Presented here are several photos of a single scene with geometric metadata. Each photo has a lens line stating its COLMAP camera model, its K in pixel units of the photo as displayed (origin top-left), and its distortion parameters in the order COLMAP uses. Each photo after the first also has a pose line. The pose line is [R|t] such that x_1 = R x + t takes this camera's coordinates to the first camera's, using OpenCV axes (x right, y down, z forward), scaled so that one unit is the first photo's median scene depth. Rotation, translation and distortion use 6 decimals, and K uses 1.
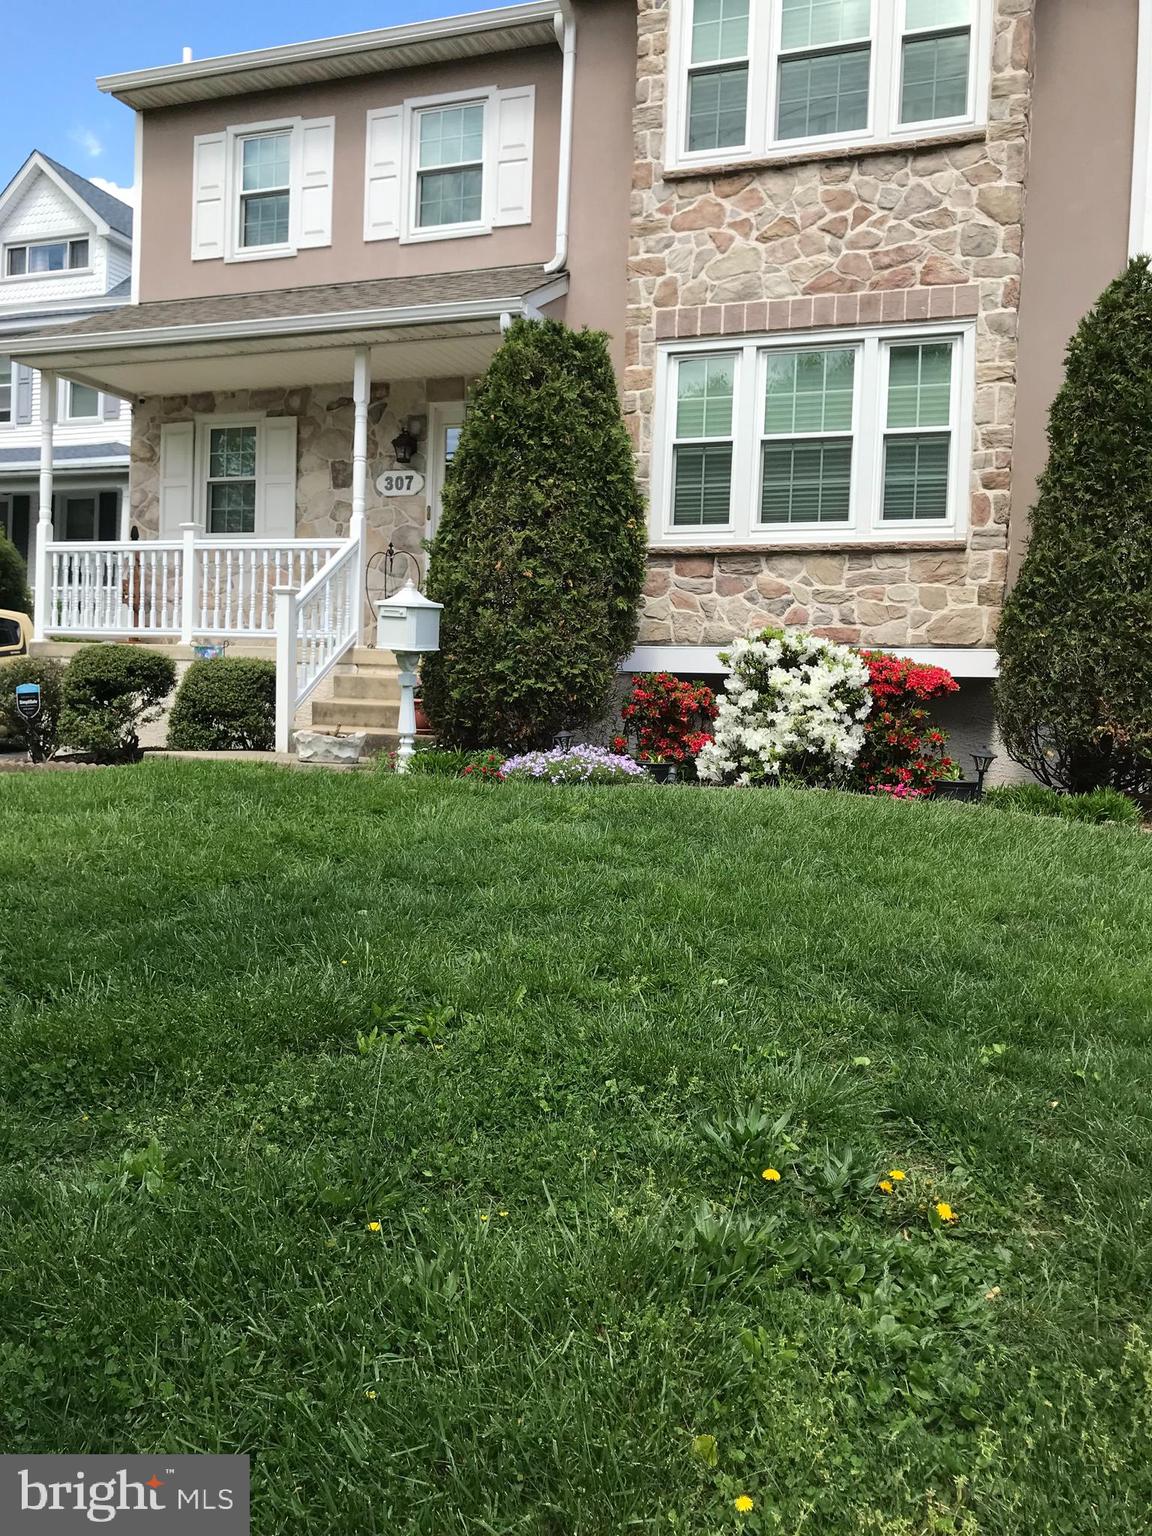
lens RADIAL K [[1265.5, 0, 576.0], [0, 1265.5, 768.0], [0, 0, 1]] dist [0.021713, 0.009663]
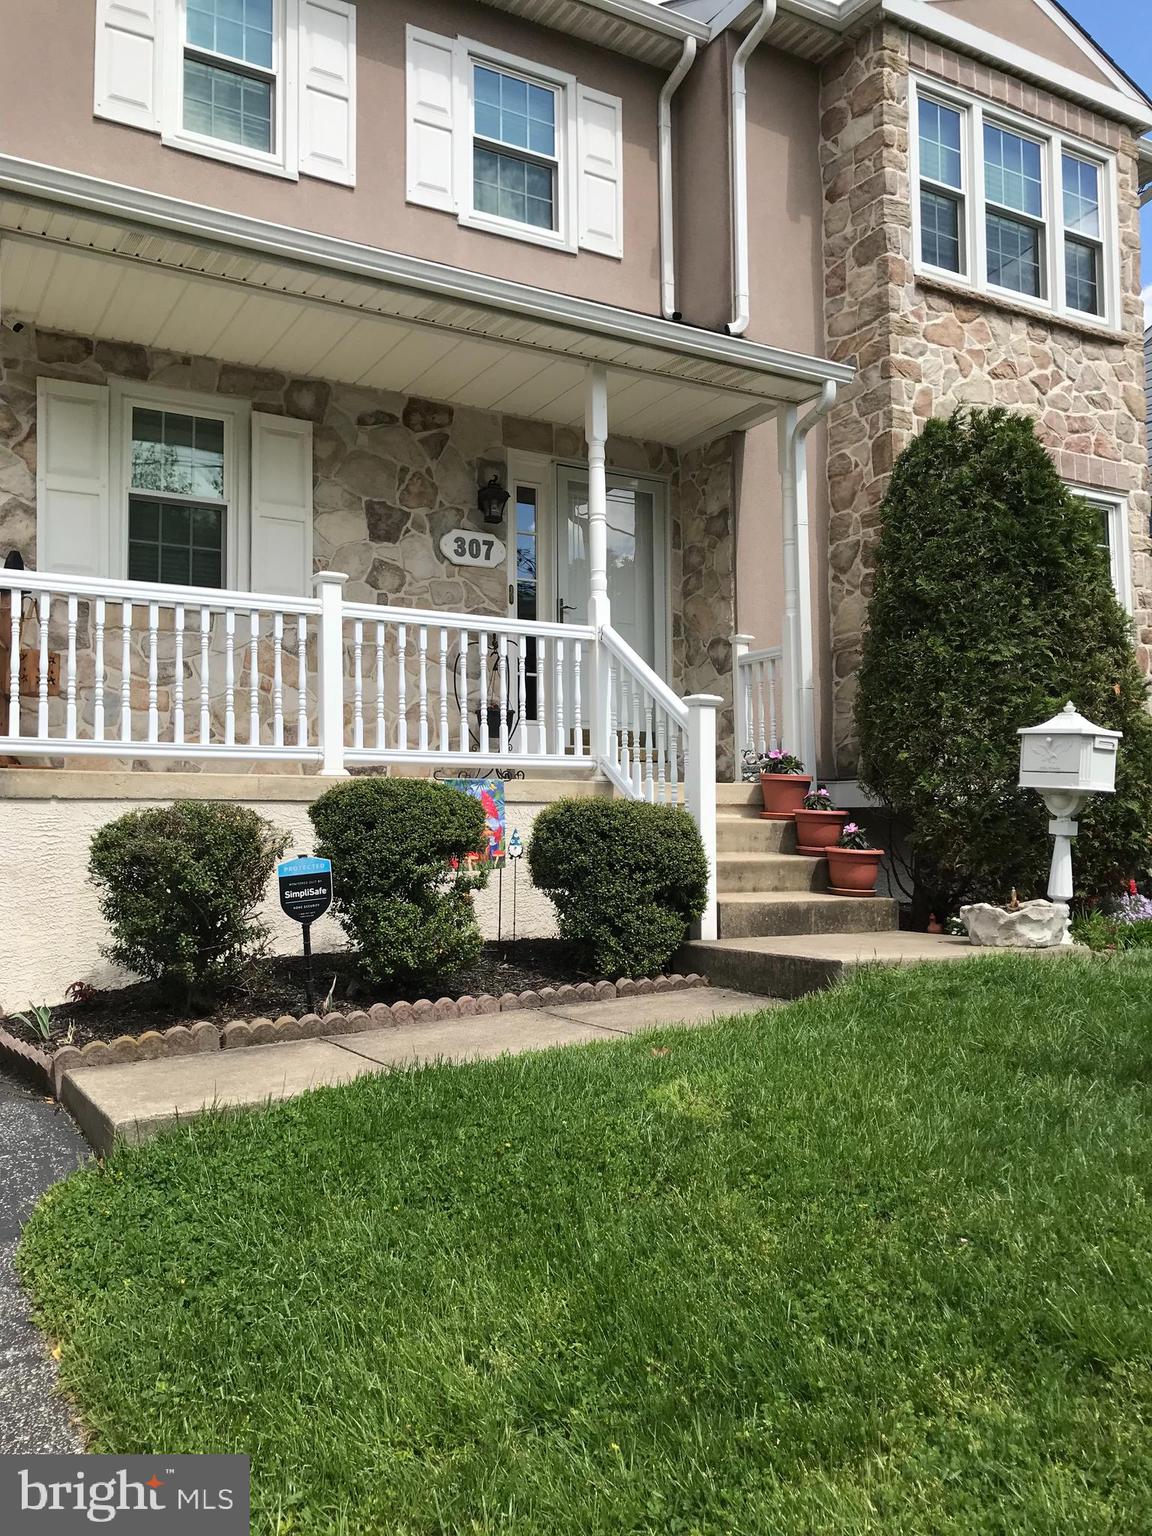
lens RADIAL K [[1265.5, 0, 576.0], [0, 1265.5, 768.0], [0, 0, 1]] dist [0.021713, 0.009663]
pose [[0.623924, 0.002126, 0.781482, -0.844928], [0.062278, 0.996681, -0.052433, -0.076853], [-0.778999, 0.081383, 0.621721, 0.665333]]
